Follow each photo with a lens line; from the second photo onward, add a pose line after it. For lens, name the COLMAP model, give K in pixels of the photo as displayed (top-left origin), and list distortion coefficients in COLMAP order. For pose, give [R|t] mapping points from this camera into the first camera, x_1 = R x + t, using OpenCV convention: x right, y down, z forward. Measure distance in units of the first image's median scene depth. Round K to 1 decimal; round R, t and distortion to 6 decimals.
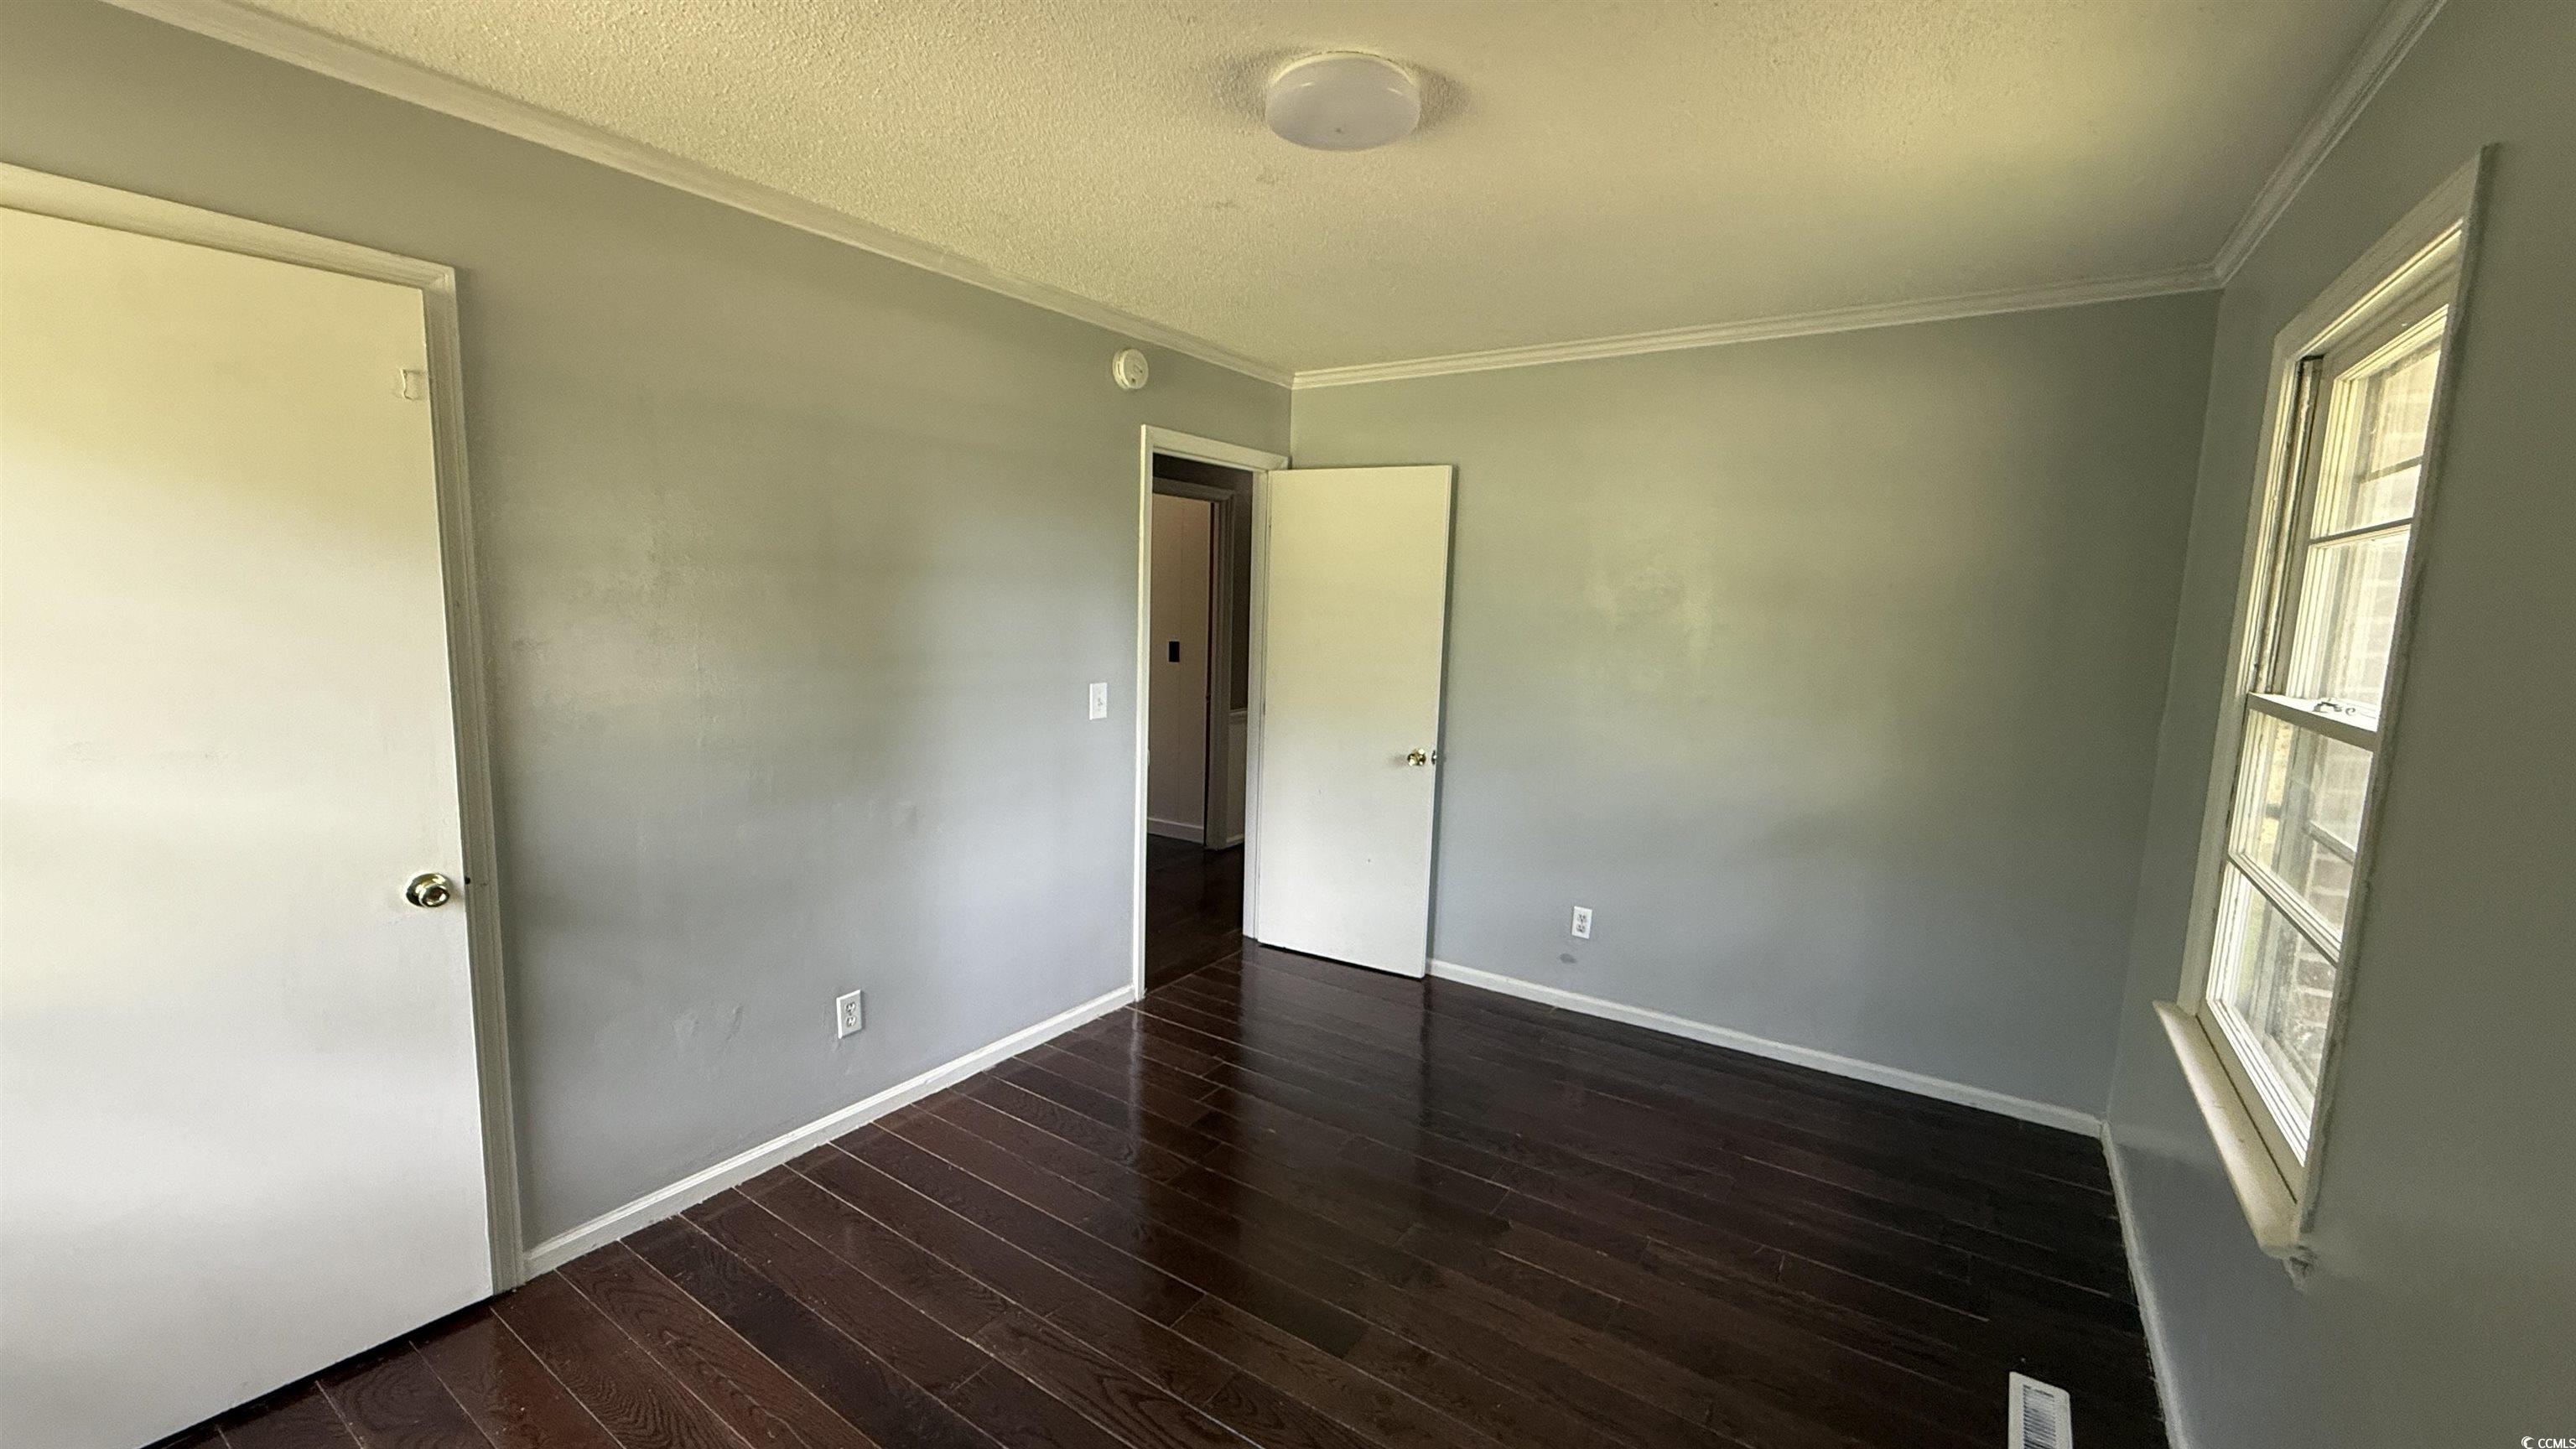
lens RADIAL K [[1035.9, 0, 1271.6], [0, 1035.9, 722.7], [0, 0, 1]] dist [0.023512, -0.000021]
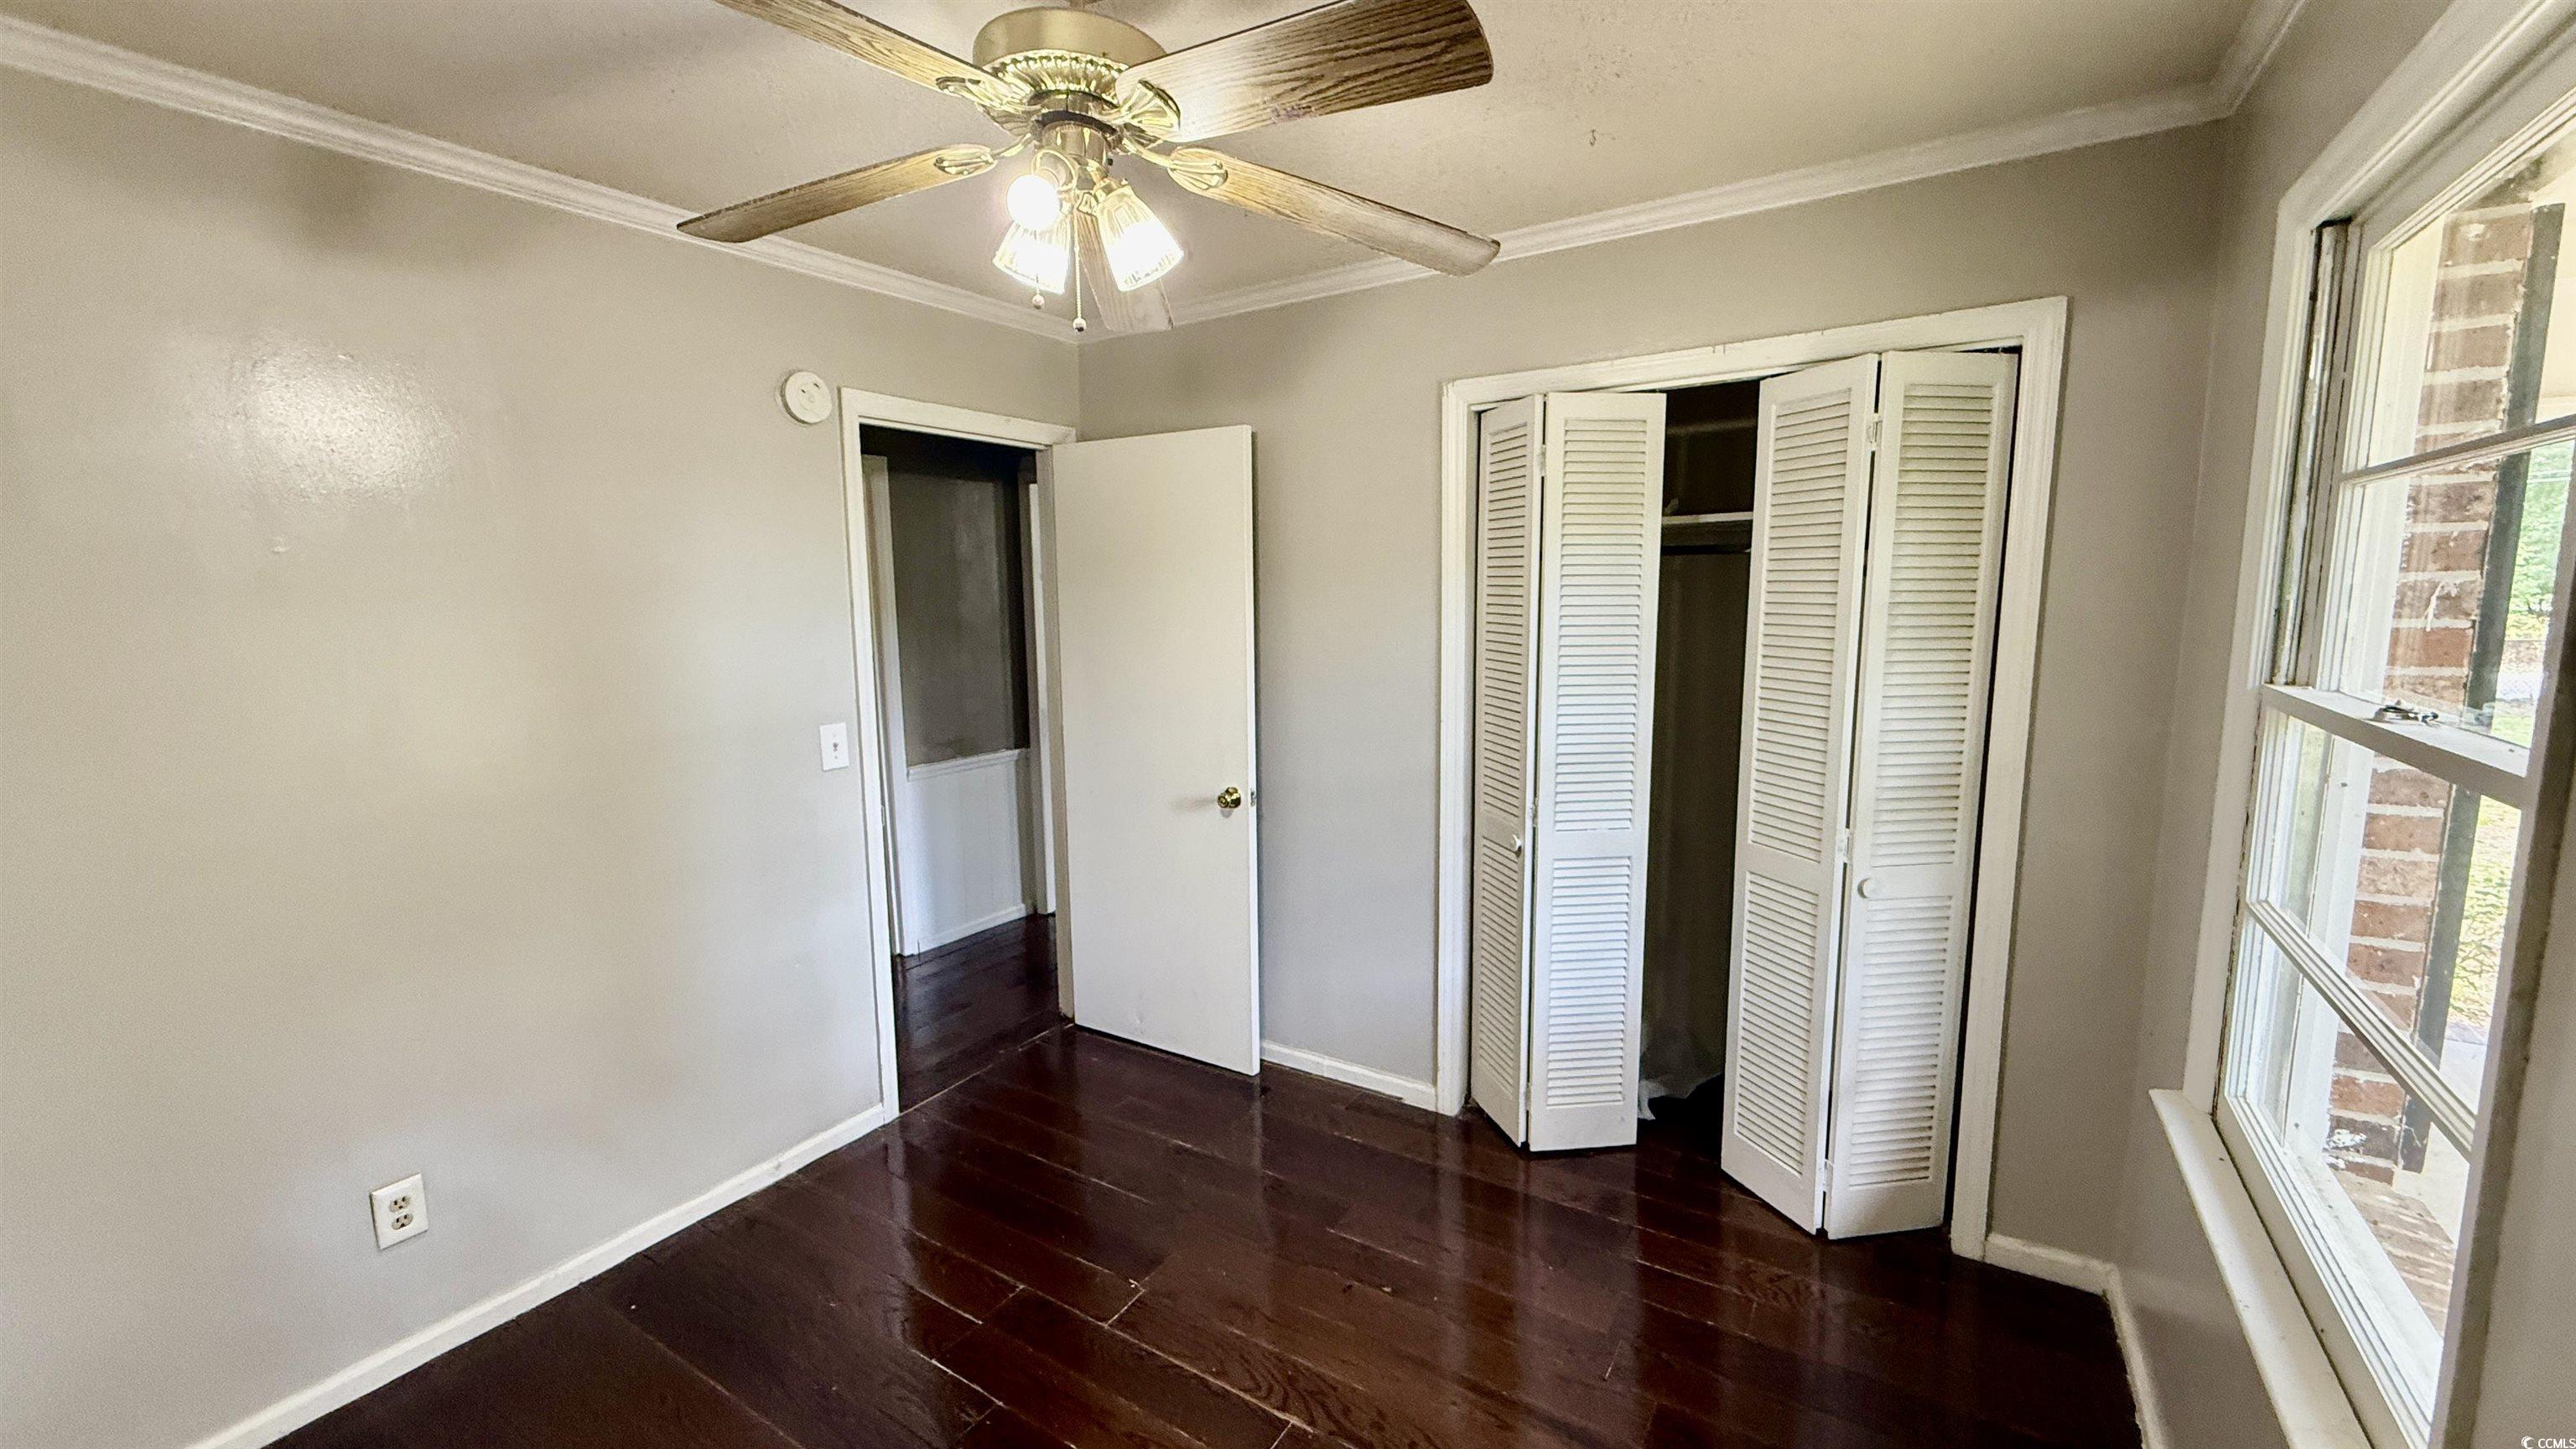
lens RADIAL K [[1035.9, 0, 1271.6], [0, 1035.9, 722.7], [0, 0, 1]] dist [0.023512, -0.000021]
pose [[0.998448, -0.043412, 0.034897, 0.197905], [0.043415, 0.999057, 0.000694, -0.032484], [-0.034895, 0.000822, 0.999391, 0.276070]]
